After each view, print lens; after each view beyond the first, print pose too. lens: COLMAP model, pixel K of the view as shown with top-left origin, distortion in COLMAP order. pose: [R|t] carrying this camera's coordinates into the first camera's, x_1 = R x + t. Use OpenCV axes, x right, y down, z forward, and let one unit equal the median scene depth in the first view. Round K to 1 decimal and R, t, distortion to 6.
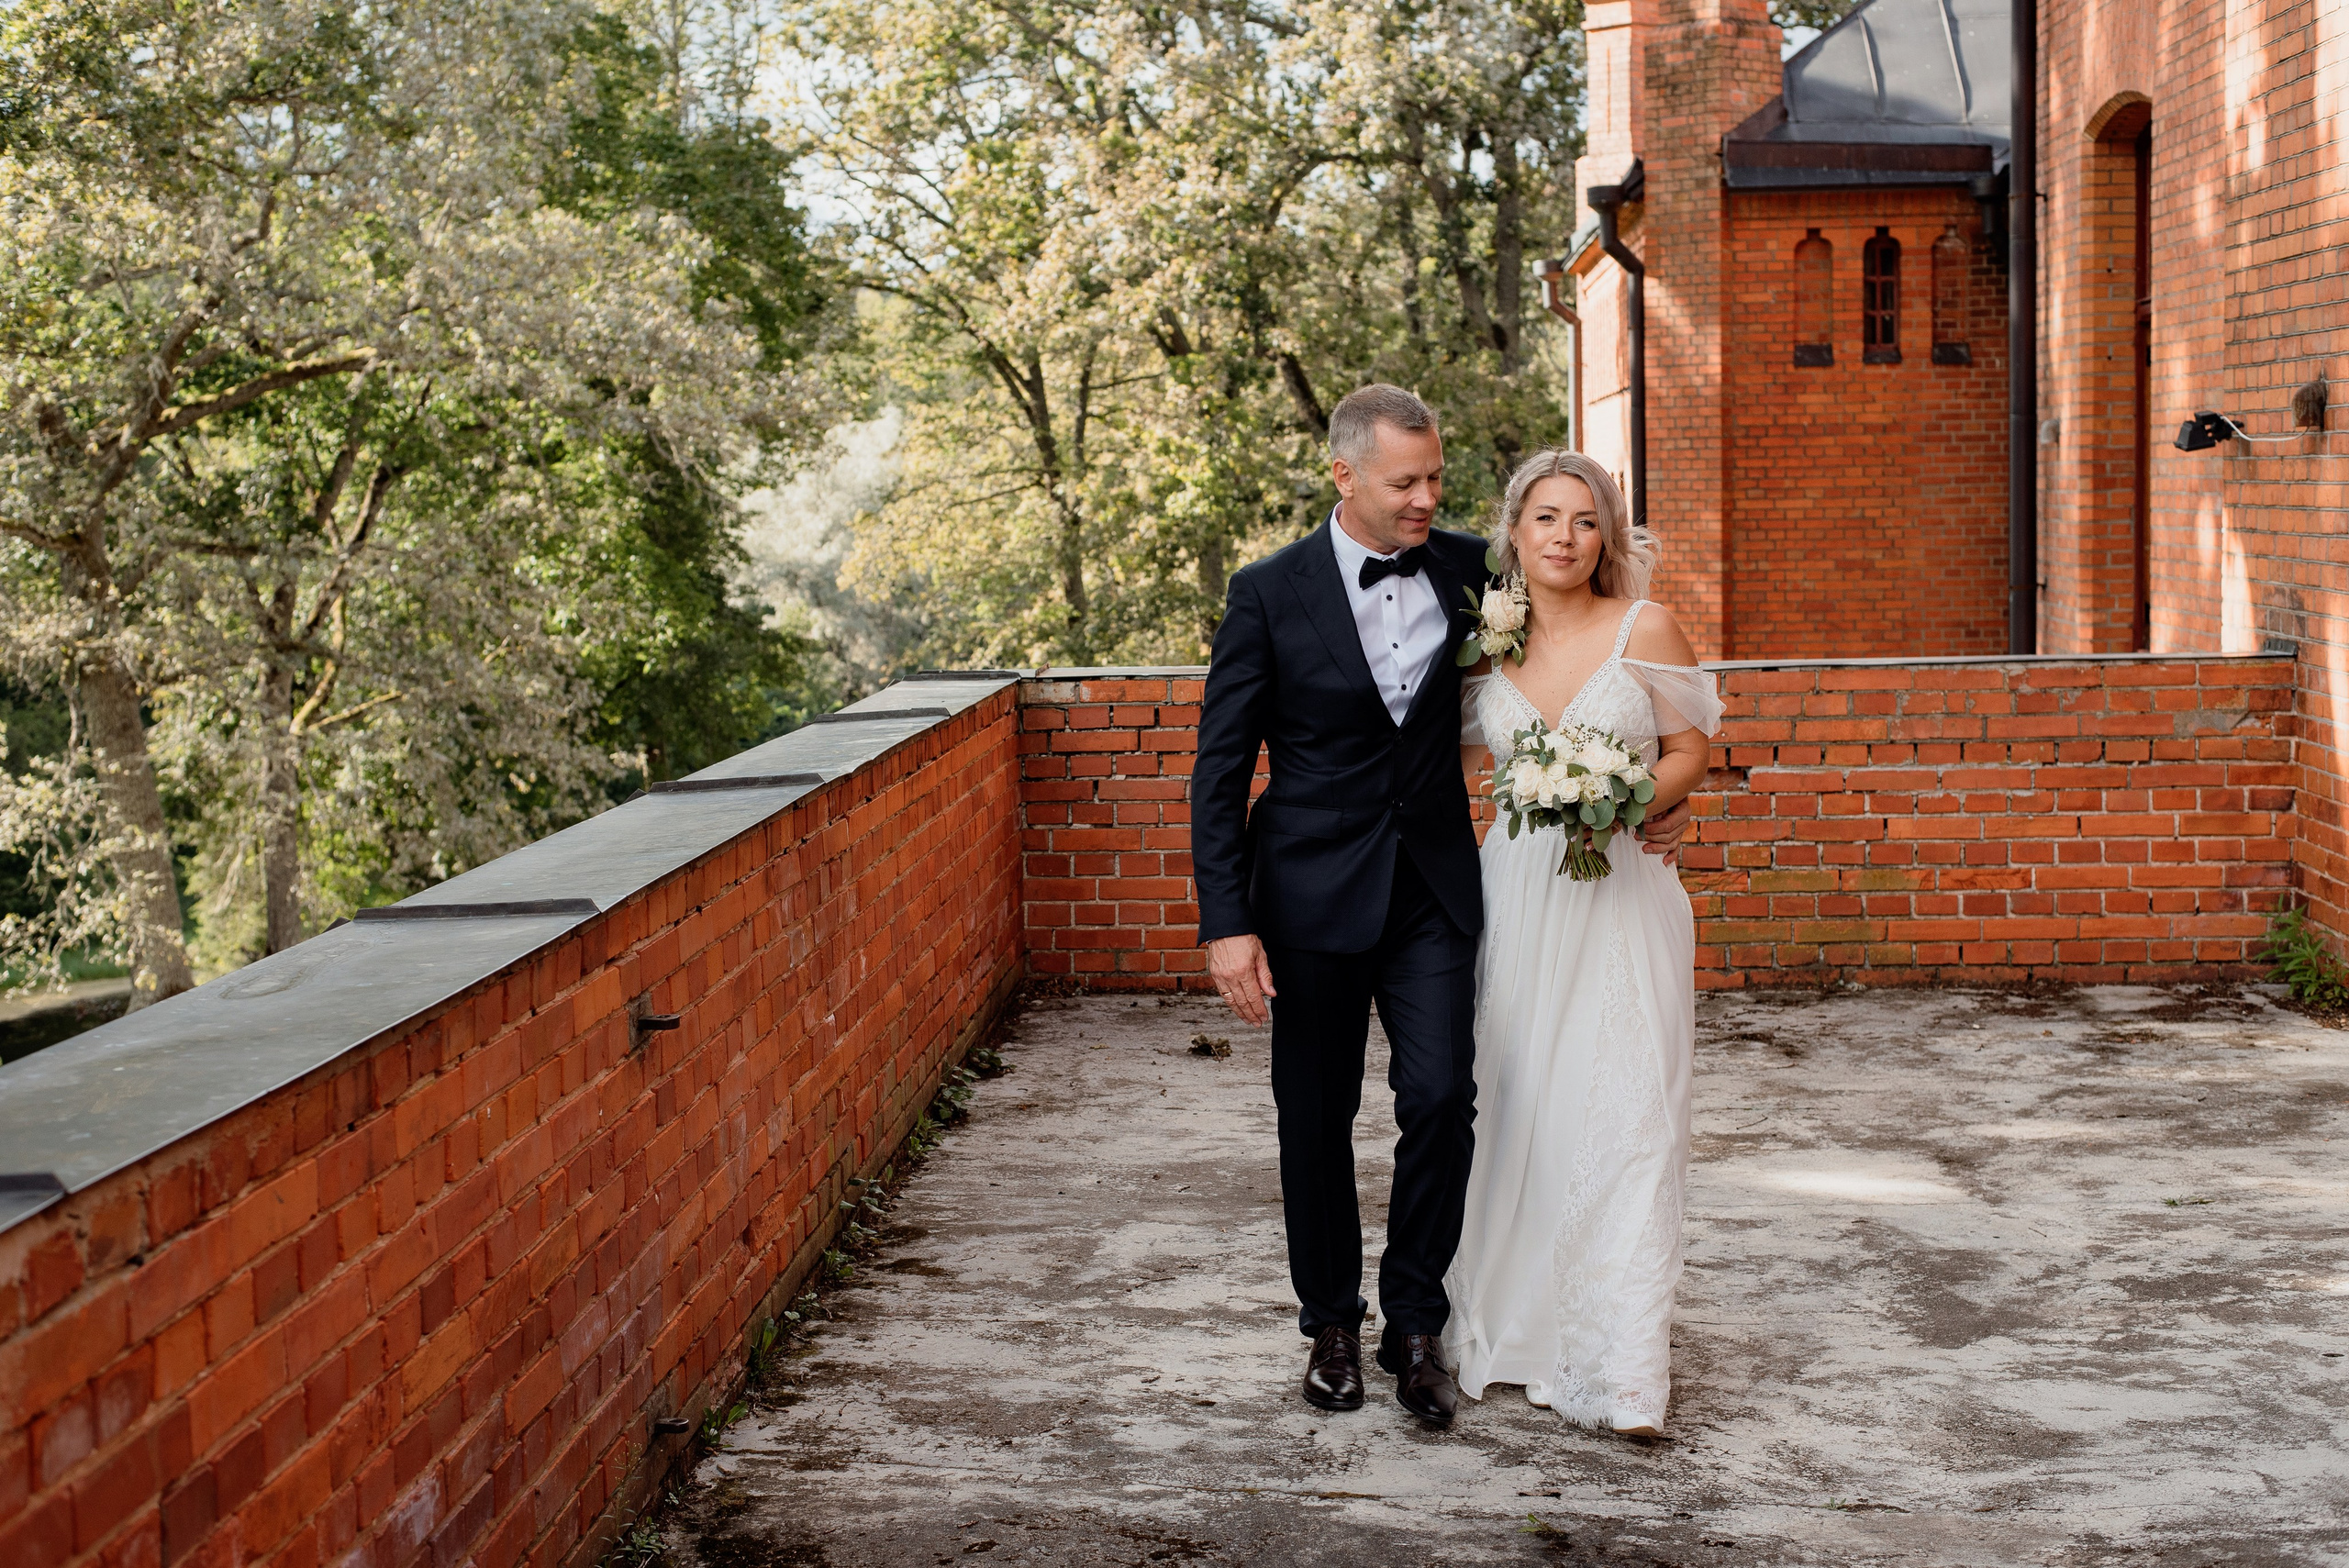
lens RADIAL K [[3299.4, 0, 1174.5], [0, 3299.4, 784.0], [0, 0, 1]] dist [0.009606, -0.003020]
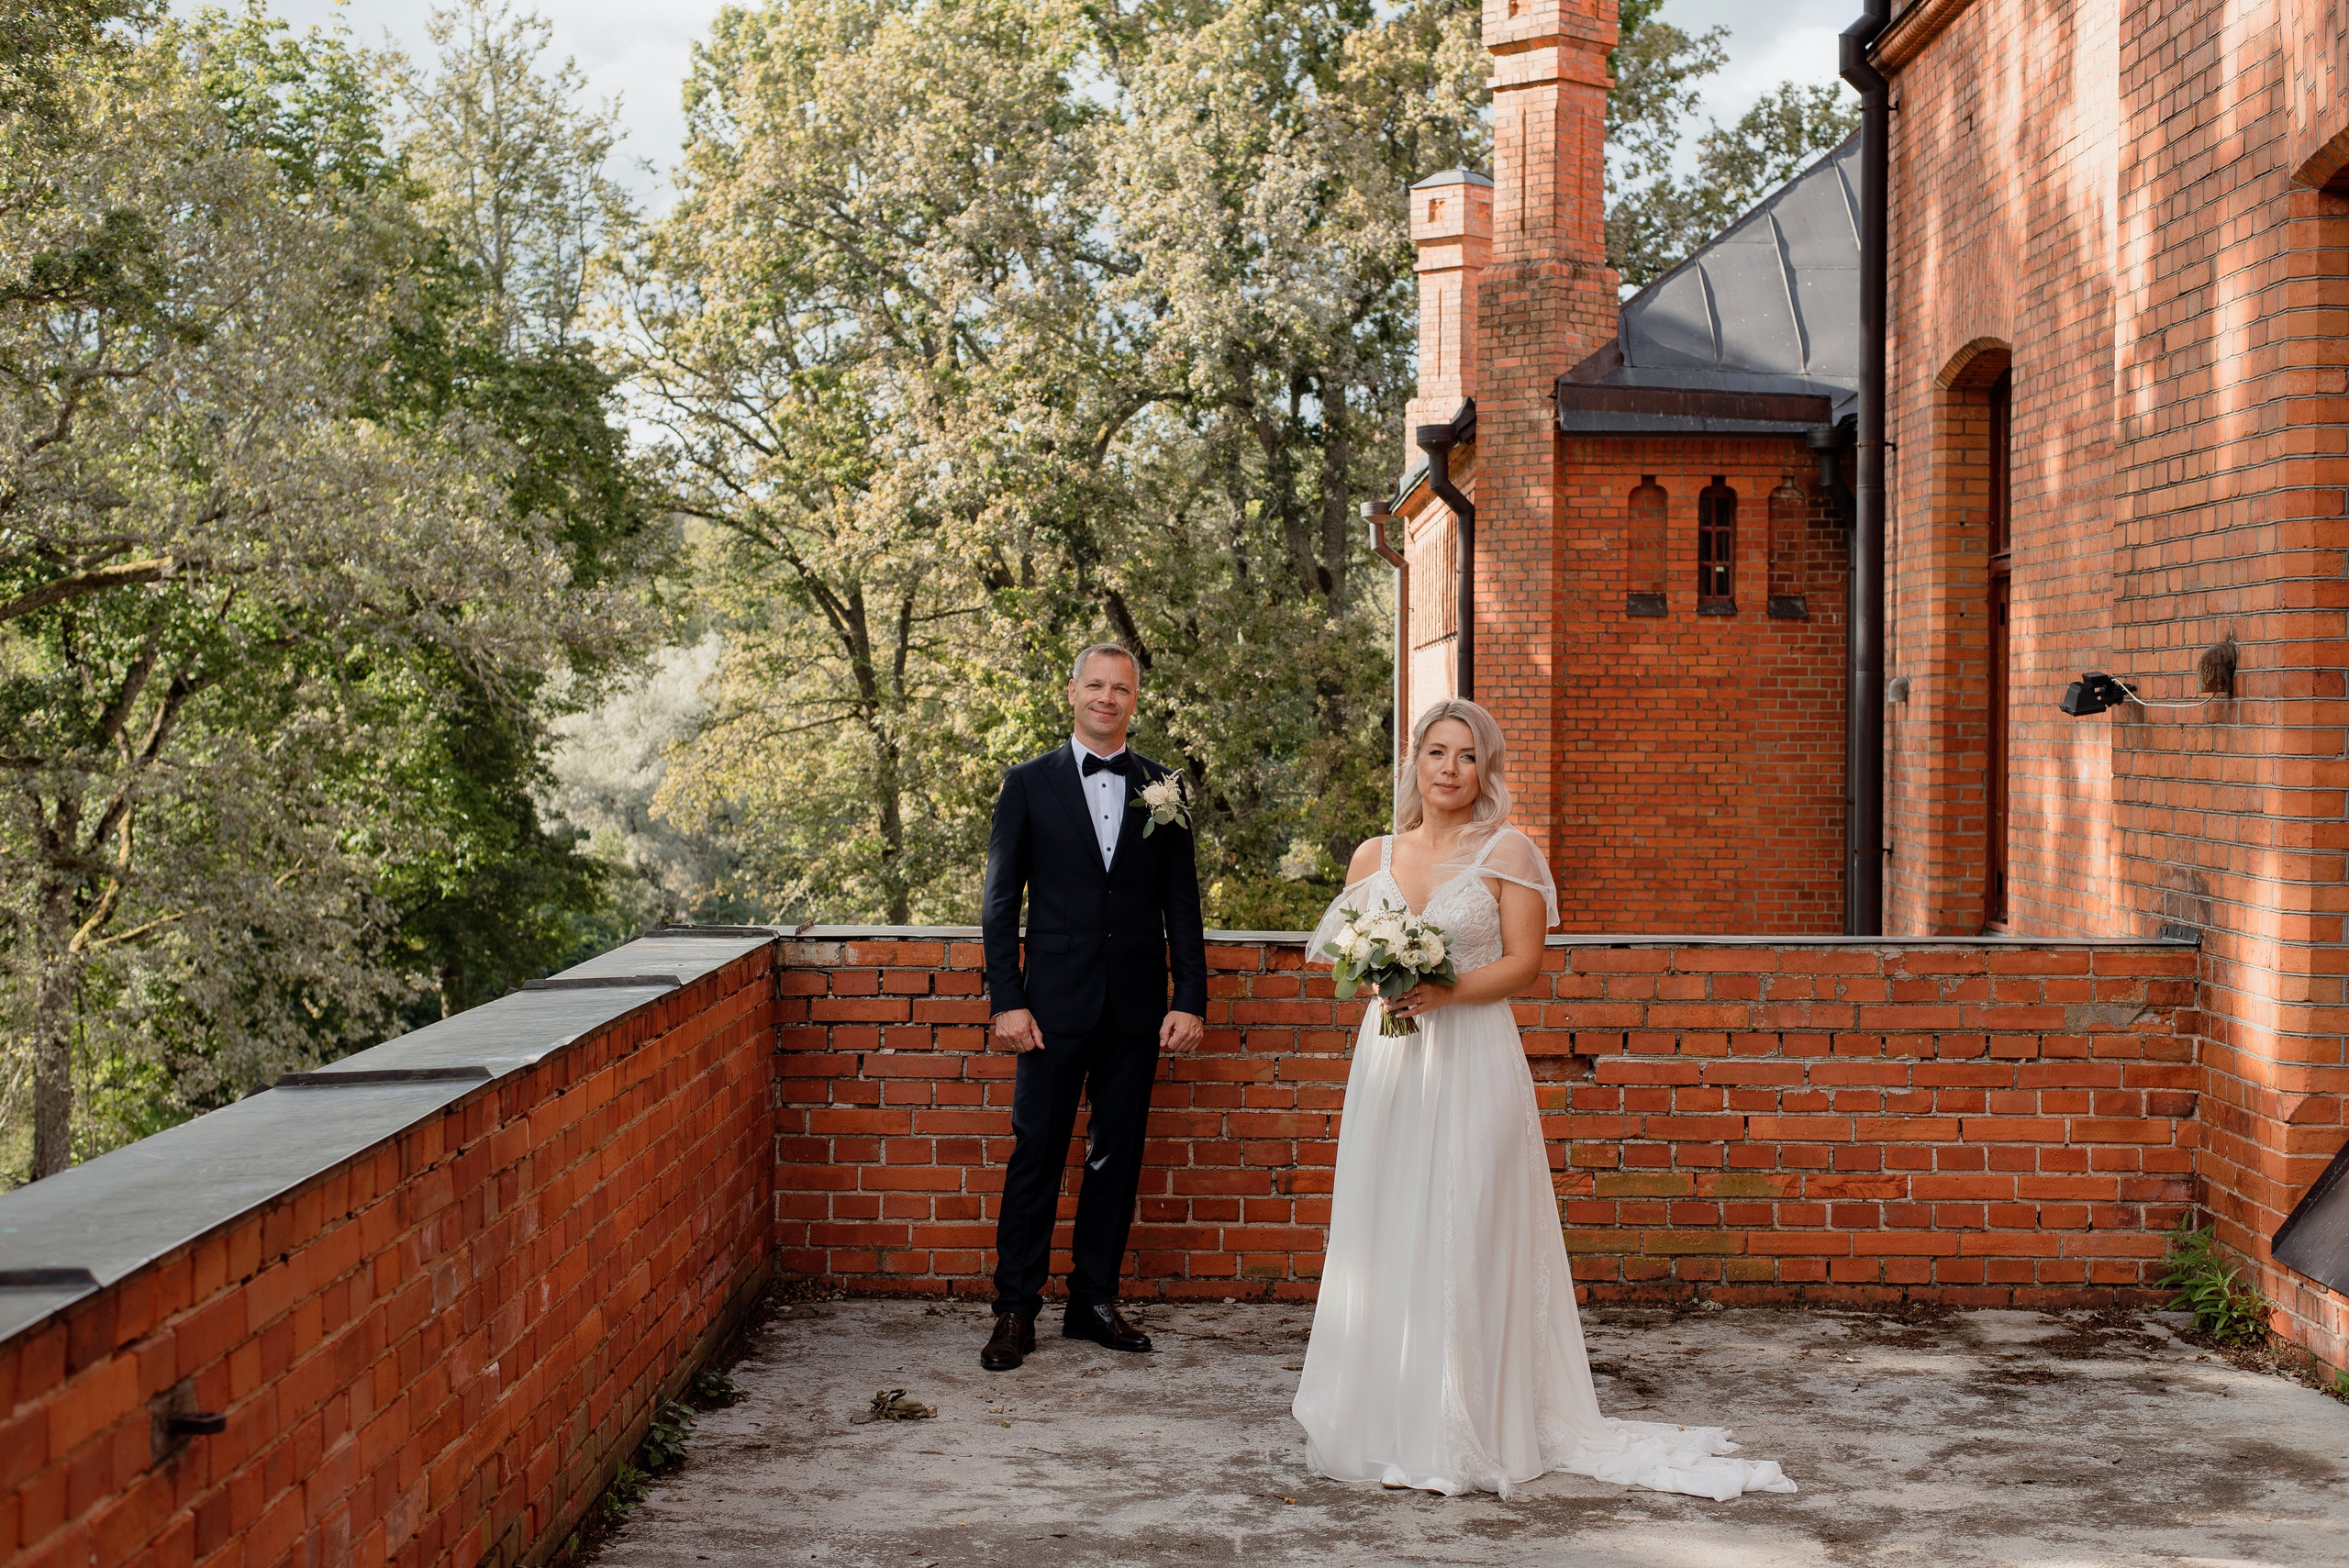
lens RADIAL K [[3299.4, 0, 1174.5], [0, 3299.4, 784.0], [0, 0, 1]] dist [0.009606, -0.003020]
pose [[0.998245, 0.025132, 0.053621, 0.003283], [-0.021242, 0.997183, -0.071931, -0.003529], [-0.055278, 0.070666, 0.995967, 0.034127]]
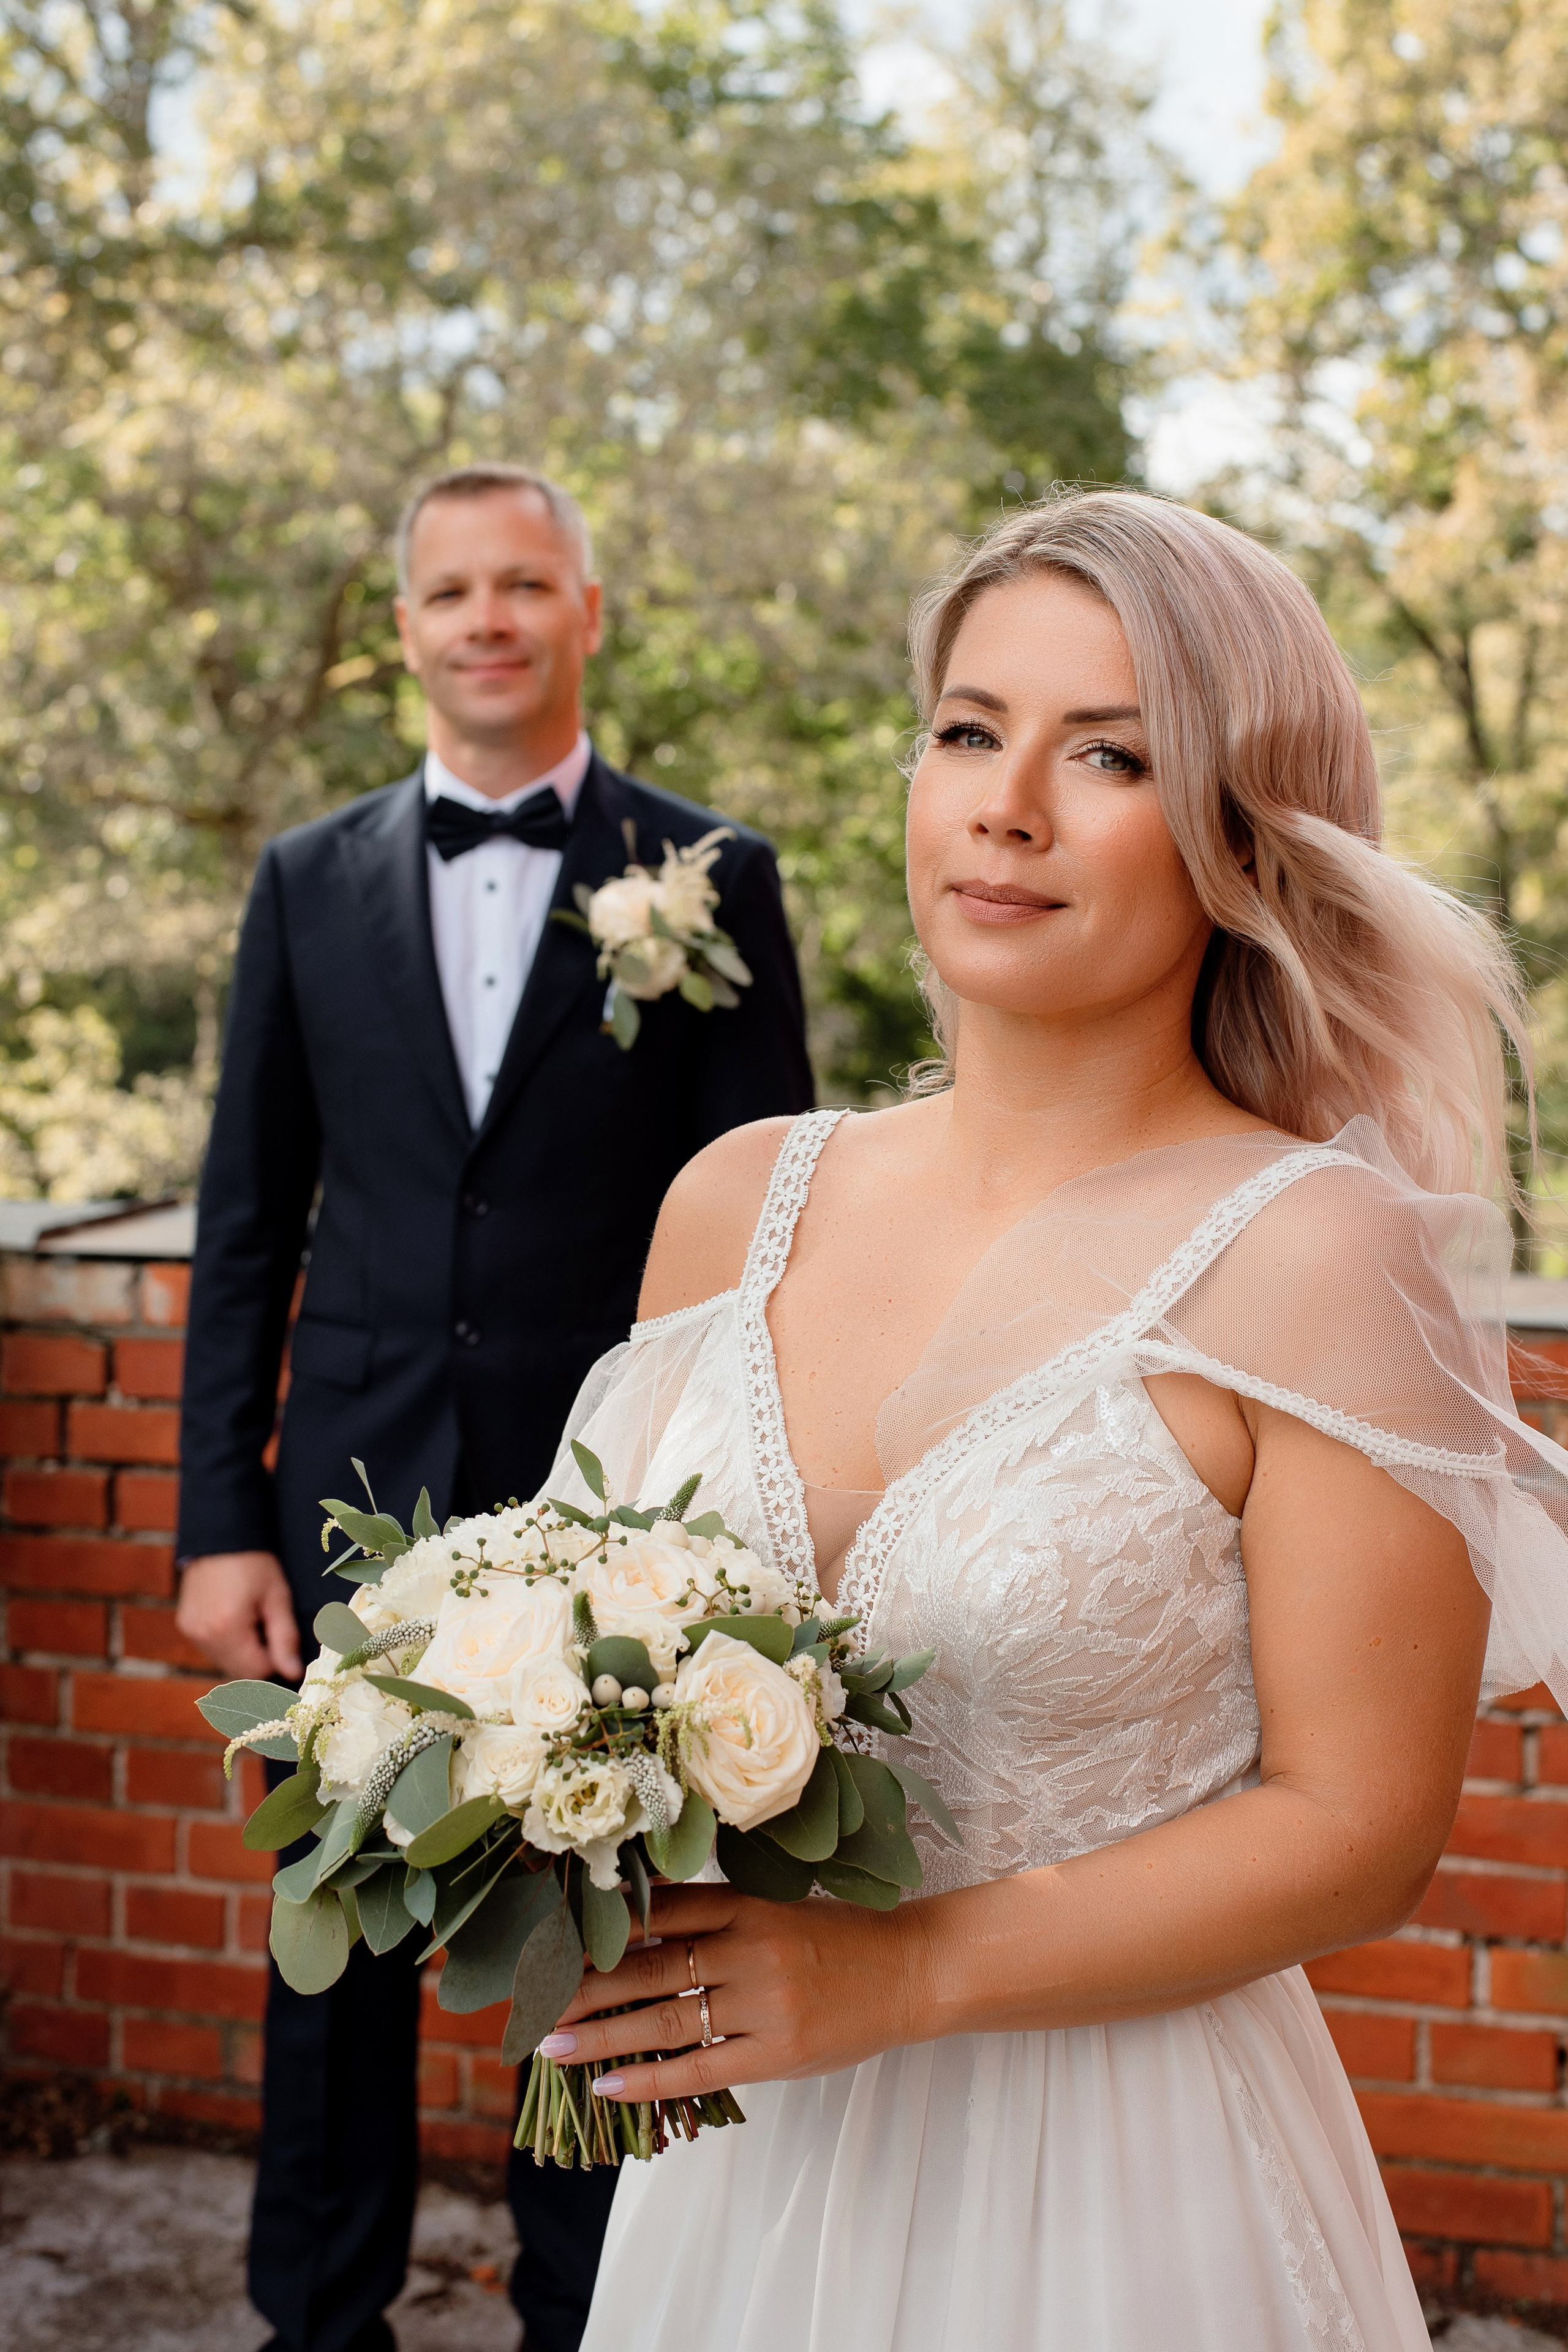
lens RADIAL K [[3653.0, 0, 887.8], [0, 3653.0, 1132.4], [0, 0, 1]] dist [0.003456, 0.077898]
pose [[0.975663, 0.043227, -0.214972, 0.041012], [-0.042254, 0.999065, 0.009122, -0.016092], [0.215165, 0.000183, 0.976578, 0.193683]]
